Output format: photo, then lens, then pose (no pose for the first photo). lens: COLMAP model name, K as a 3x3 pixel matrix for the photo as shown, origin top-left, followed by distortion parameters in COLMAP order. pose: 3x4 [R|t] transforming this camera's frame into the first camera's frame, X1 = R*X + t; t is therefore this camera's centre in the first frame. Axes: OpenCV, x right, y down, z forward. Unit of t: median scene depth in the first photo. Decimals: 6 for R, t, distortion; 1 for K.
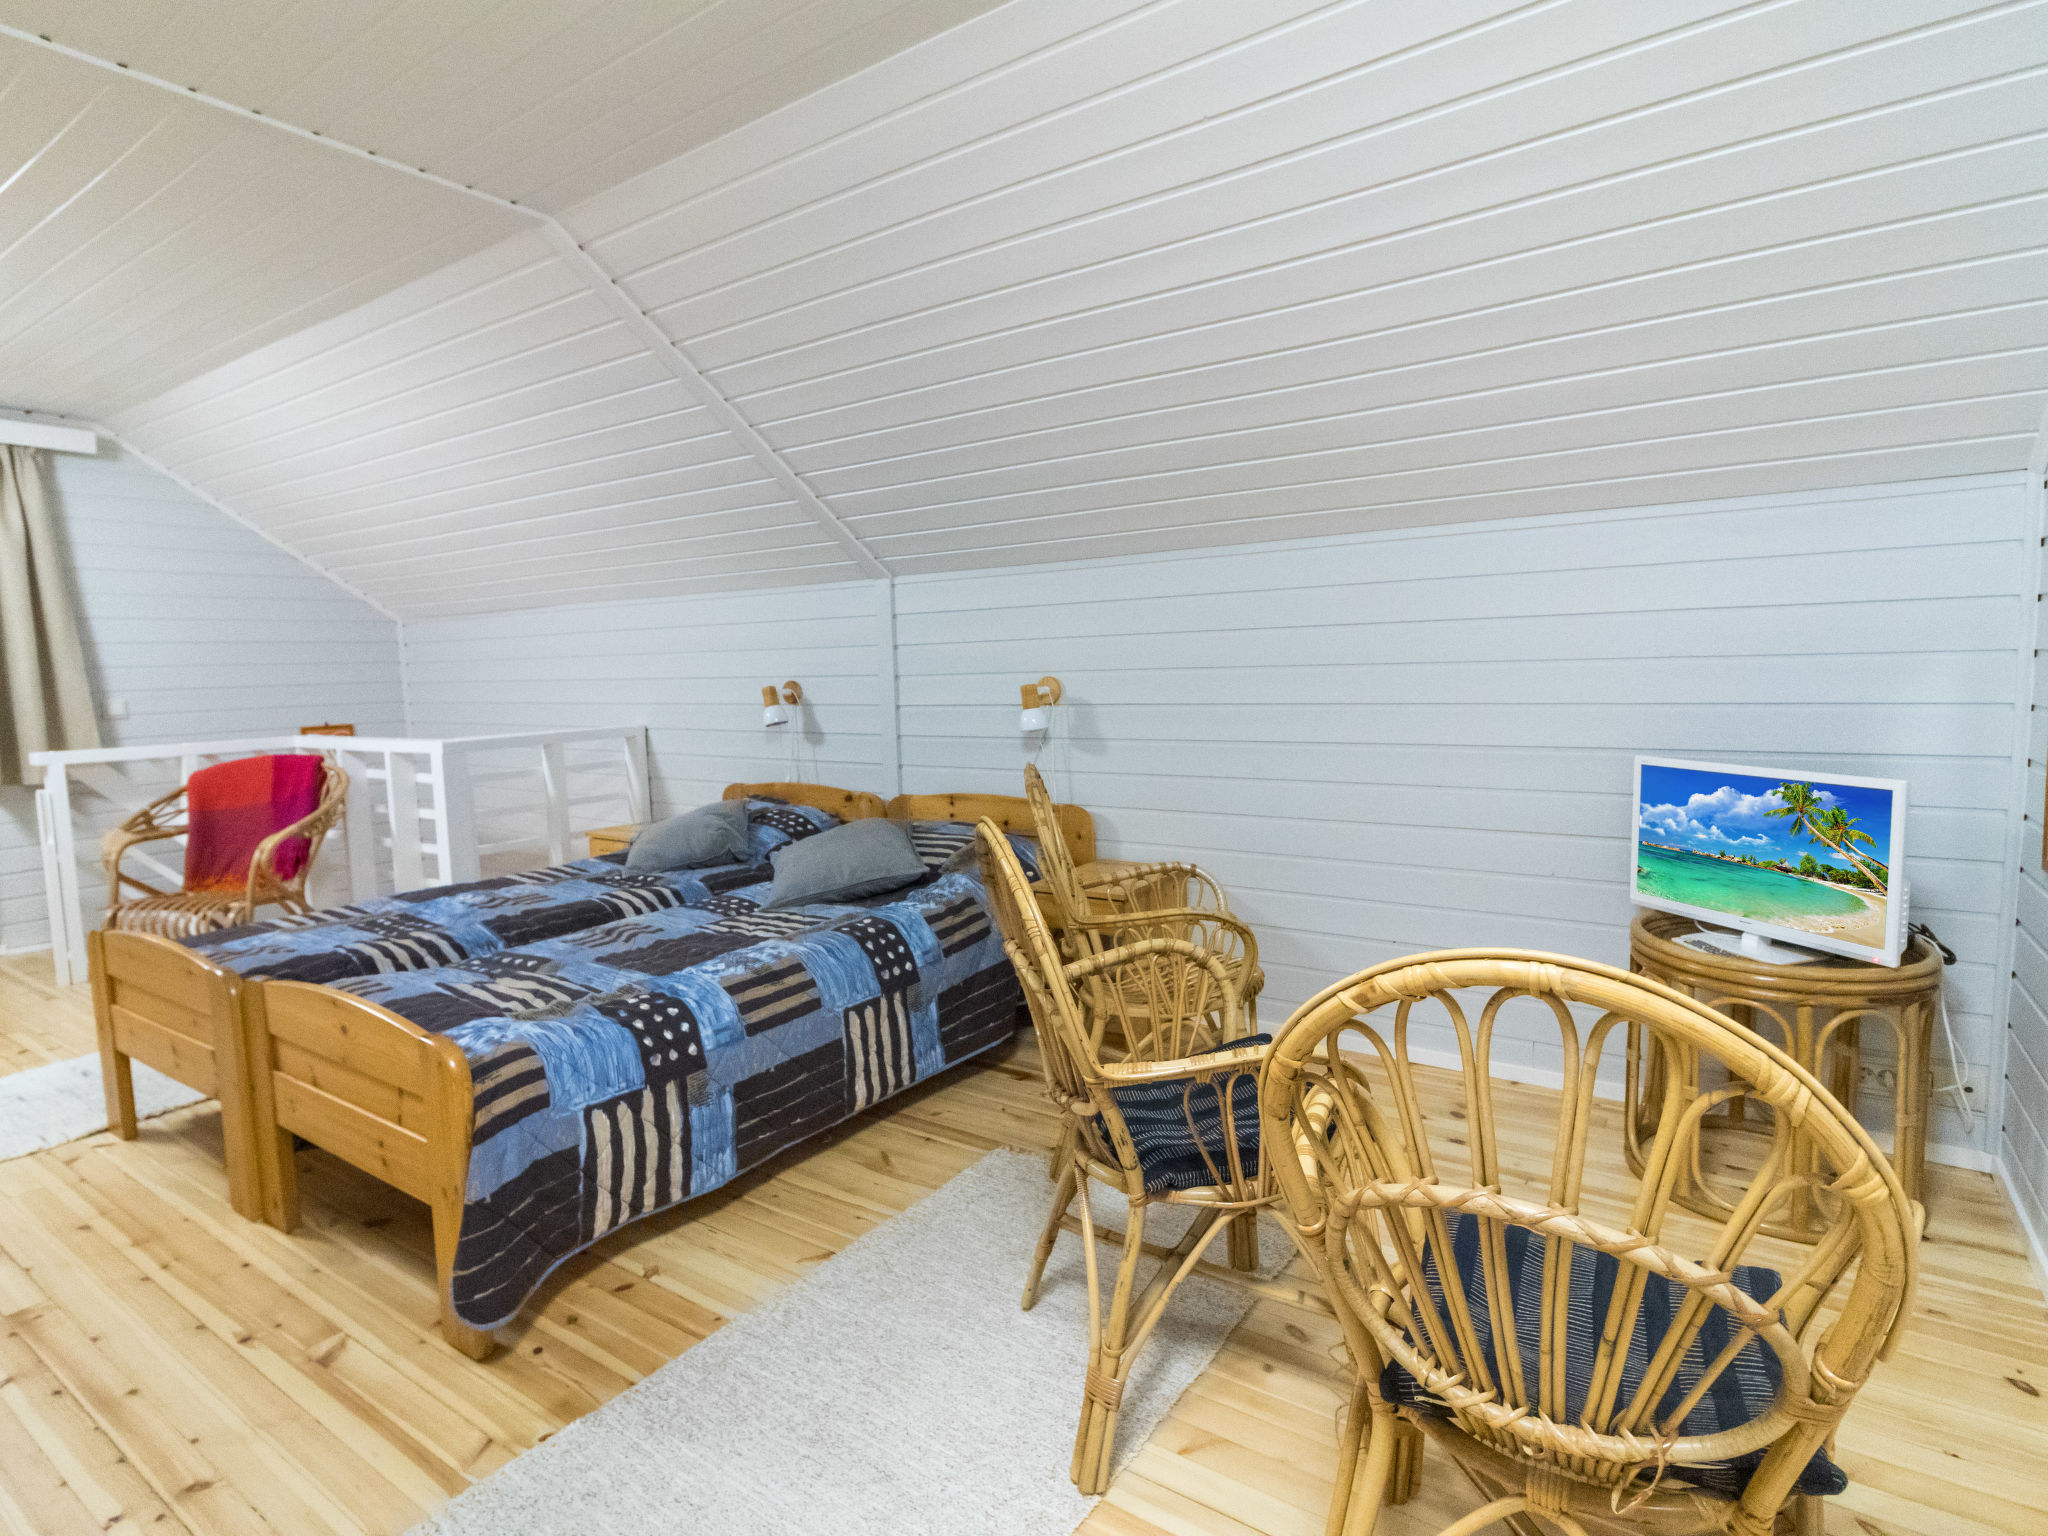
lens RADIAL K [[1049.0, 0, 1024.0], [0, 1049.0, 768.0], [0, 0, 1]] dist [0.000700, -0.000128]
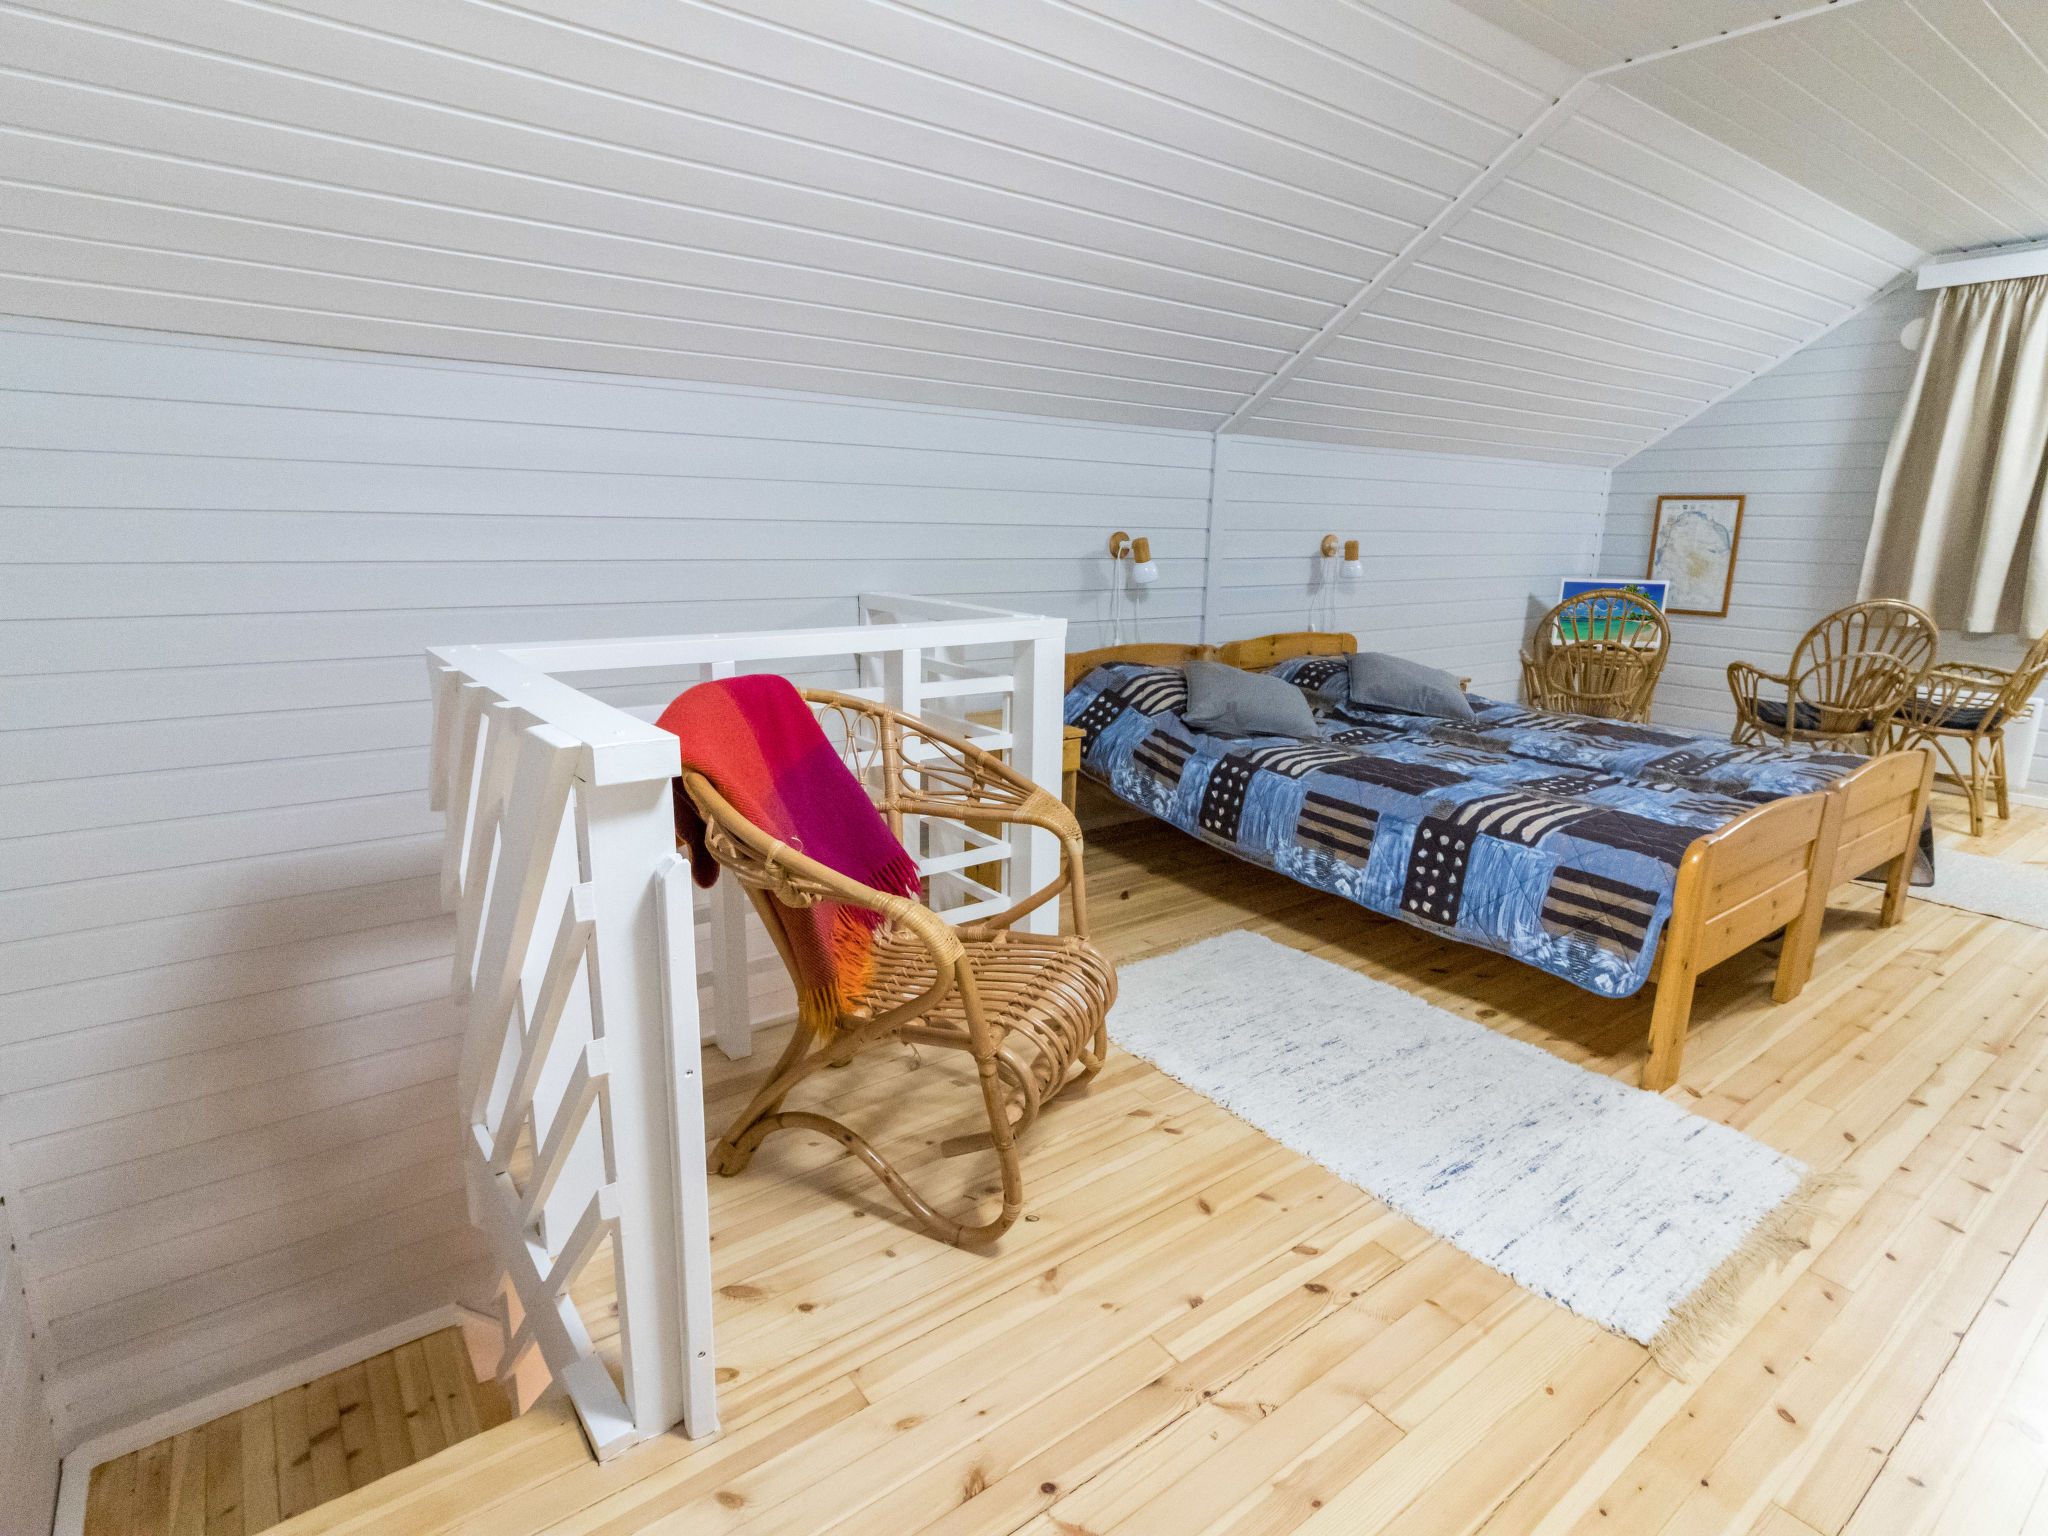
lens RADIAL K [[1049.0, 0, 1024.0], [0, 1049.0, 768.0], [0, 0, 1]] dist [0.000700, -0.000128]
pose [[0.320796, -0.188063, 0.928290, -1.220319], [0.065874, 0.982146, 0.176209, -0.052251], [-0.944855, 0.004623, 0.327457, 0.847629]]
